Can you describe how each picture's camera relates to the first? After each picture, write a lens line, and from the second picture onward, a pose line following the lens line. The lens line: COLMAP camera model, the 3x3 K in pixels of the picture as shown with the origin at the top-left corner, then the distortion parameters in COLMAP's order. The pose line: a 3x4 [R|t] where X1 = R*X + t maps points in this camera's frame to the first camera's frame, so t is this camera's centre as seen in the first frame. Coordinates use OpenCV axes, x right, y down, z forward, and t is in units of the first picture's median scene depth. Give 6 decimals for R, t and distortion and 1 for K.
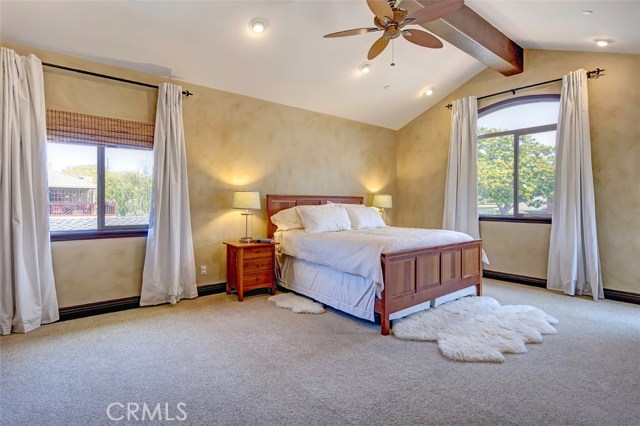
lens RADIAL K [[327.6, 0, 320.0], [0, 327.6, 213.0], [0, 0, 1]] dist [-0.000559, -0.000102]
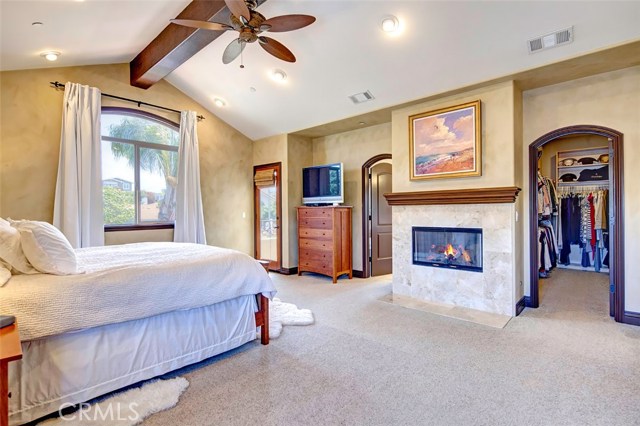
lens RADIAL K [[308.0, 0, 320.0], [0, 308.0, 213.0], [0, 0, 1]] dist [0.001102, -0.000047]
pose [[-0.145632, -0.012277, 0.989263, -0.550918], [0.036084, 0.999192, 0.017712, -0.026951], [-0.988681, 0.038276, -0.145071, 0.705195]]
